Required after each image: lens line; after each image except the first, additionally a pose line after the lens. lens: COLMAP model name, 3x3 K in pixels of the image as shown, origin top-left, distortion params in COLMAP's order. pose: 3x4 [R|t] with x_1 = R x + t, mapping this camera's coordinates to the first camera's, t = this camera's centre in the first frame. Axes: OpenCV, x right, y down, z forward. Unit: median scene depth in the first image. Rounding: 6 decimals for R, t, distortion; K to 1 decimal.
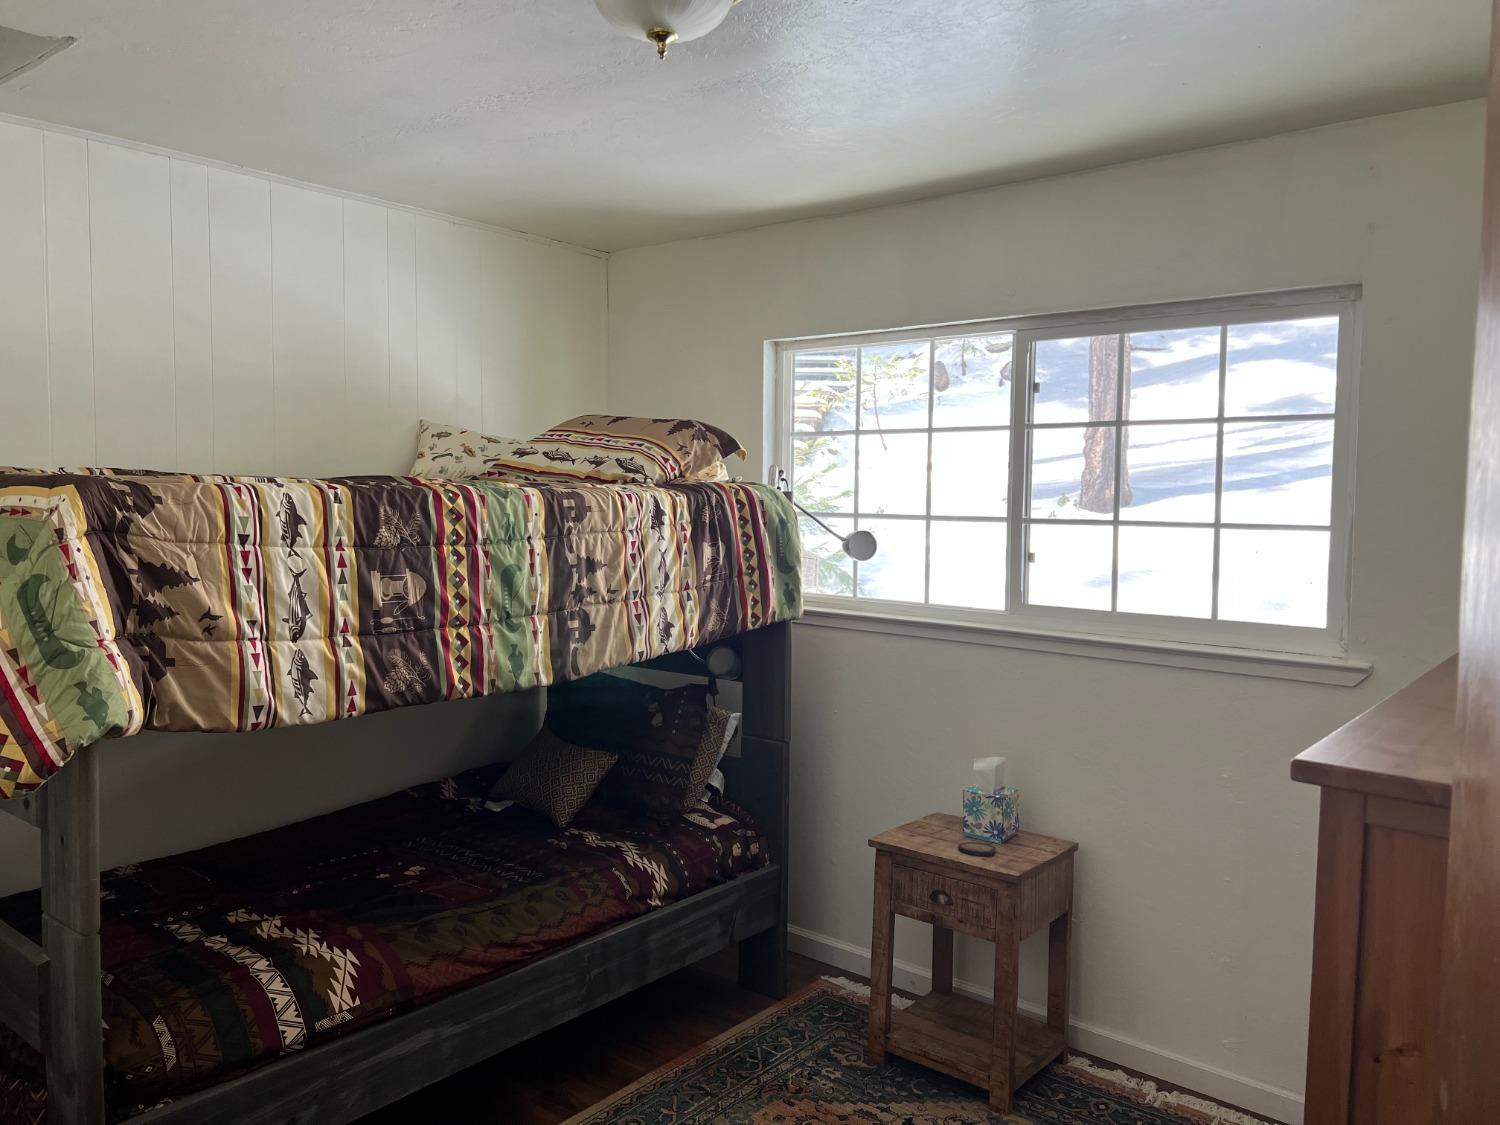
lens RADIAL K [[1133.9, 0, 750.0], [0, 1133.9, 562.5], [0, 0, 1]] dist [0.067306, -0.089302]
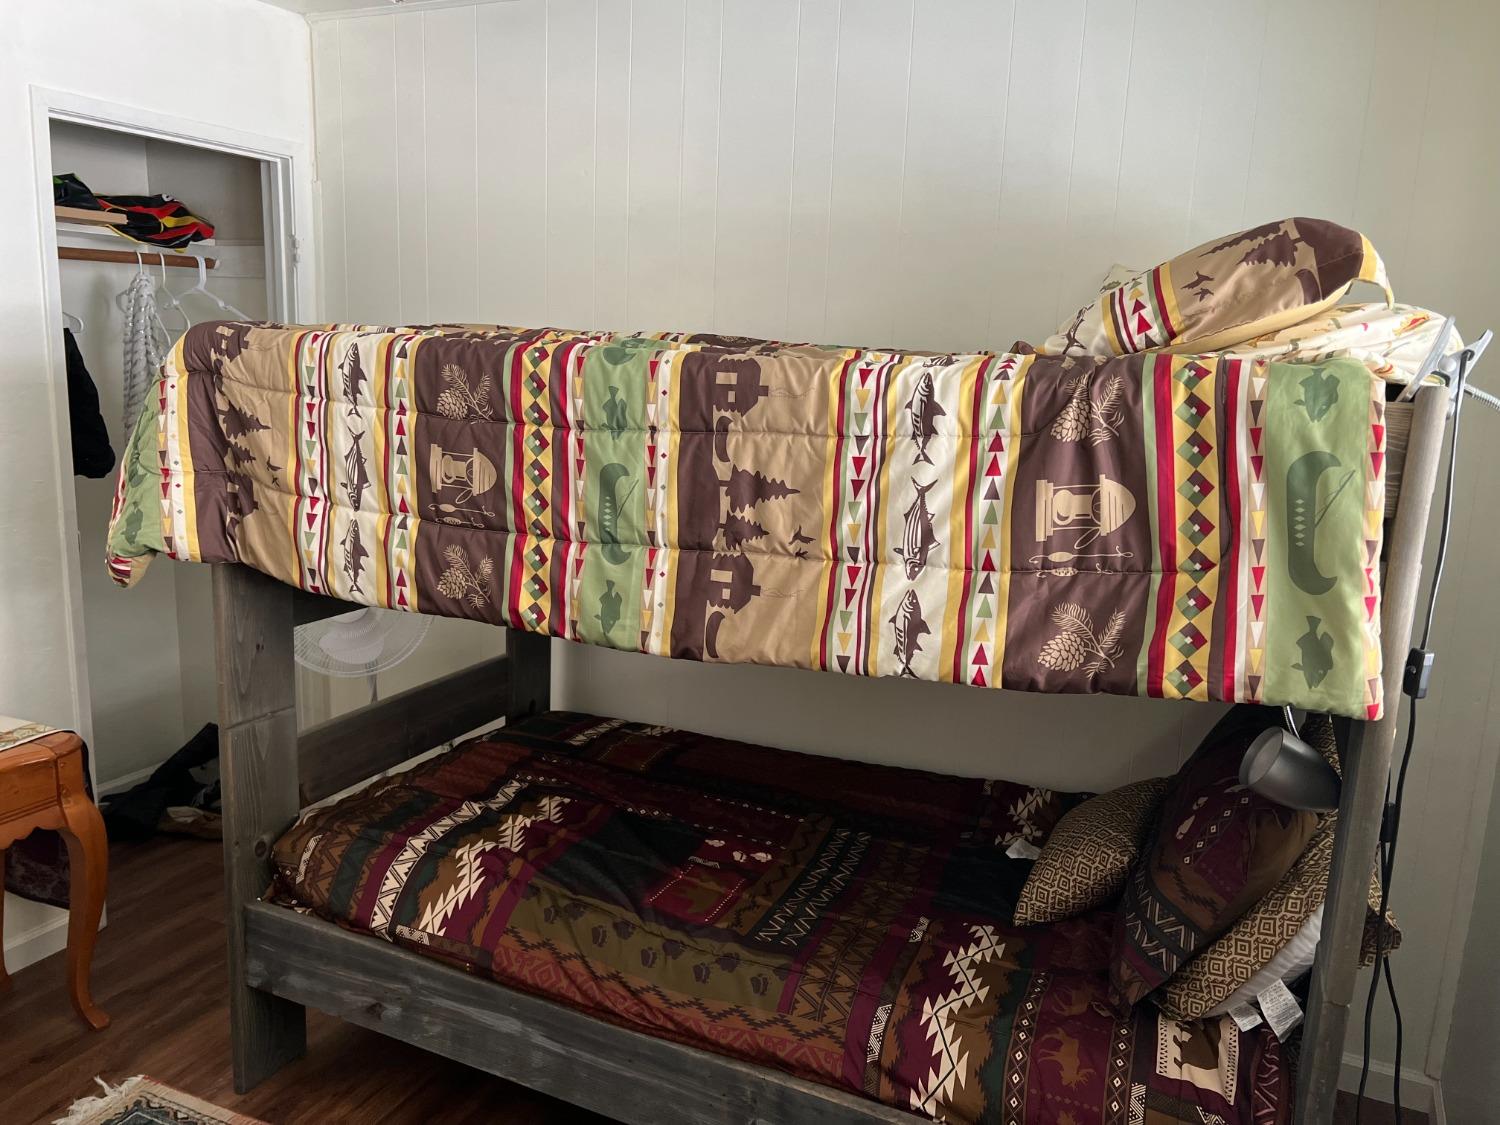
lens RADIAL K [[1133.9, 0, 750.0], [0, 1133.9, 562.5], [0, 0, 1]] dist [0.067306, -0.089302]
pose [[0.251849, 0.184619, -0.949994, 0.477092], [-0.102207, 0.981219, 0.163591, -0.061221], [0.962354, 0.055895, 0.265989, 0.931625]]
